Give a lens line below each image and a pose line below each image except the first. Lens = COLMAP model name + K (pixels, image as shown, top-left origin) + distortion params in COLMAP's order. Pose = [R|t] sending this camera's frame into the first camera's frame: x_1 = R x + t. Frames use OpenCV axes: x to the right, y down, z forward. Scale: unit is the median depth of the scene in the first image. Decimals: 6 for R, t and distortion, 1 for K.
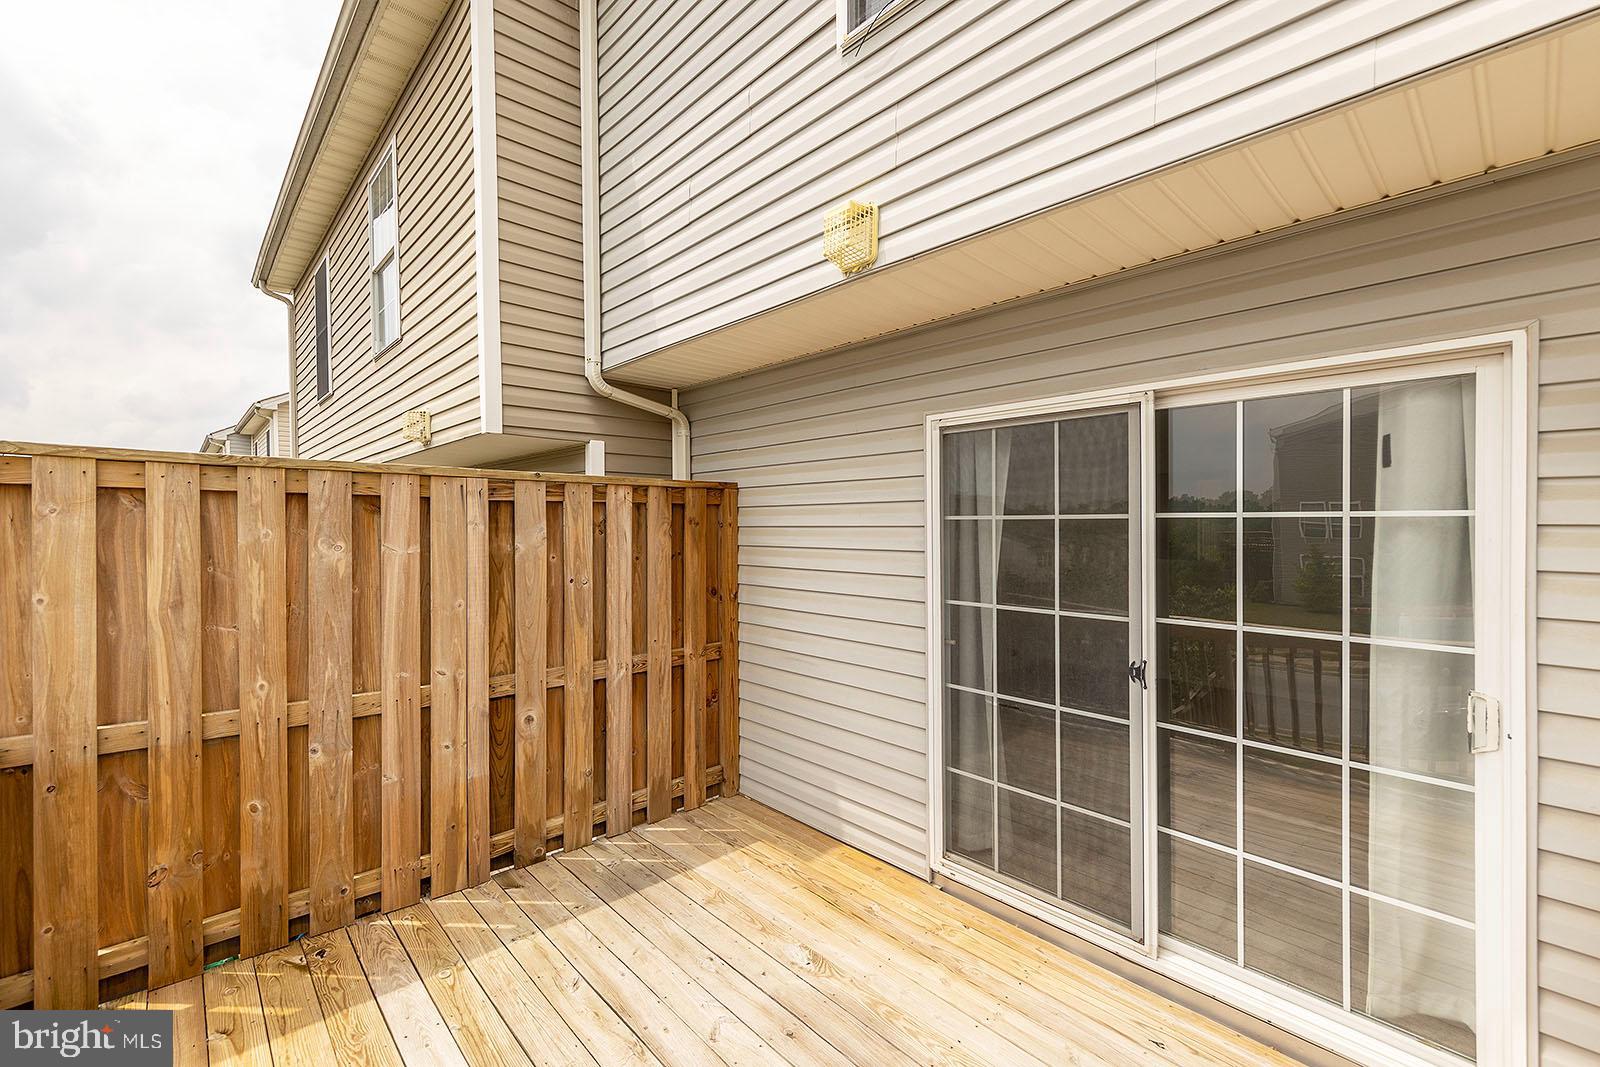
lens RADIAL K [[688.2, 0, 793.4], [0, 688.2, 528.7], [0, 0, 1]] dist [0.007694, 0.000002]
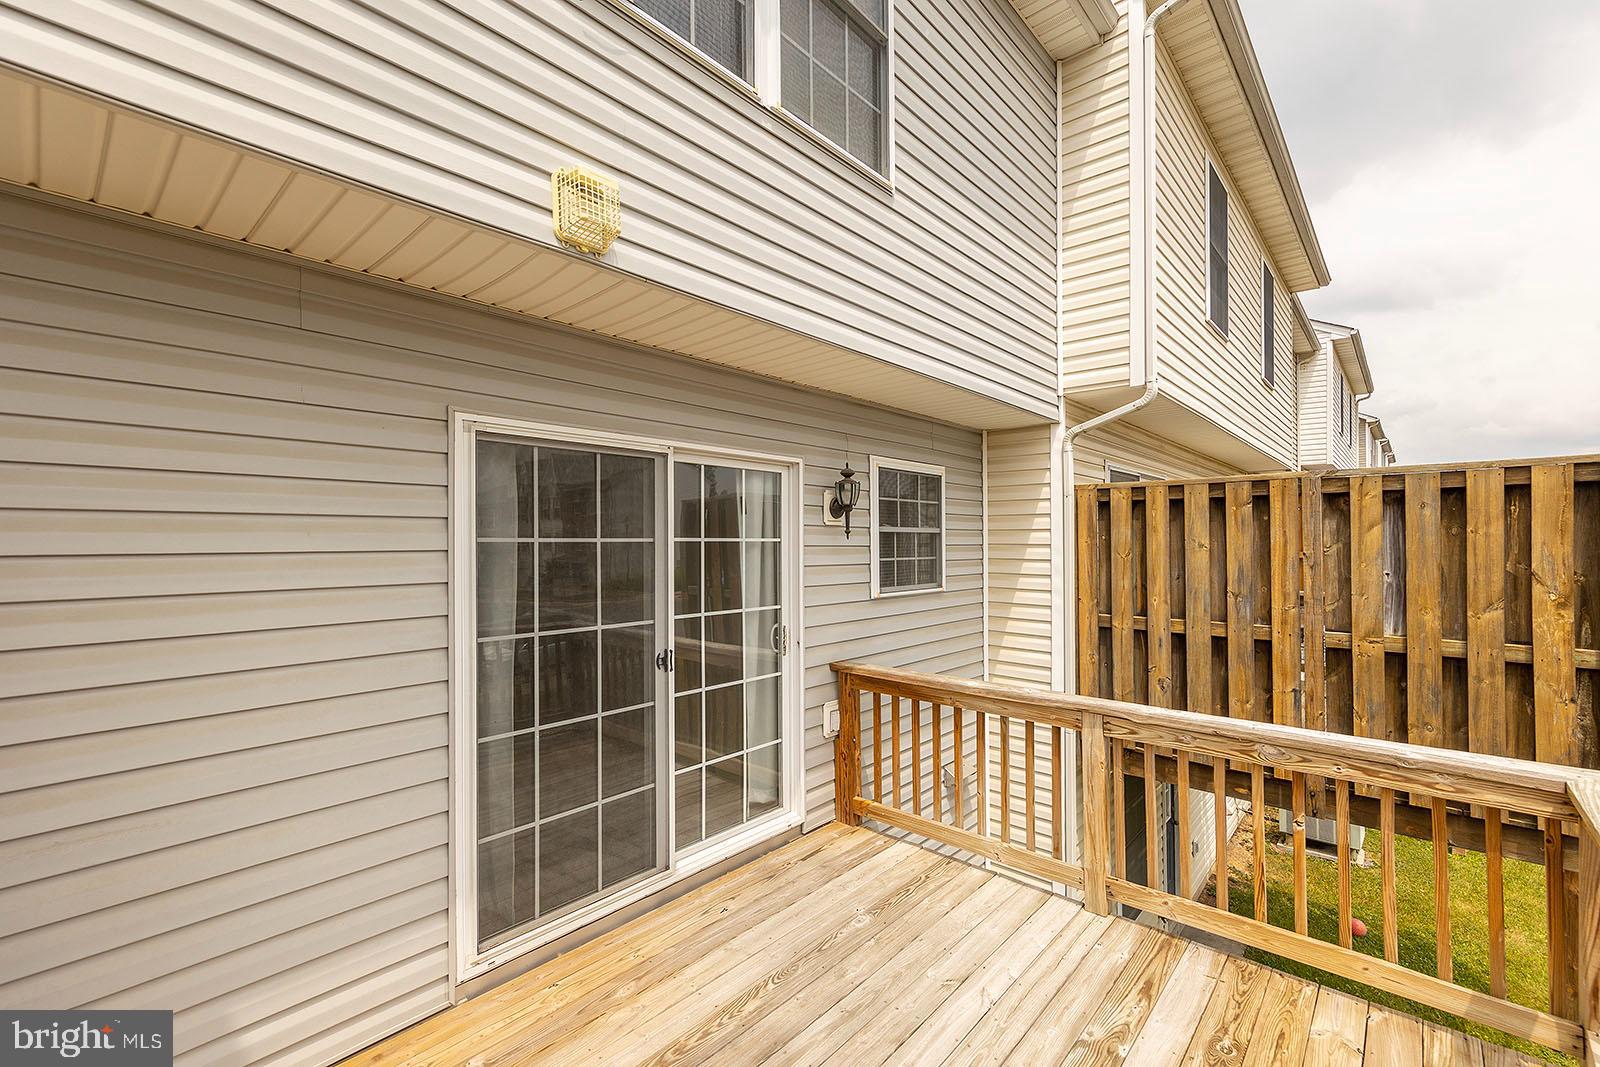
lens RADIAL K [[688.2, 0, 804.9], [0, 688.2, 523.7], [0, 0, 1]] dist [0.007694, 0.000002]
pose [[-0.105023, 0.023073, 0.994202, -0.761032], [0.006953, 0.999723, -0.022467, -0.017146], [-0.994445, 0.004553, -0.105154, 0.807456]]
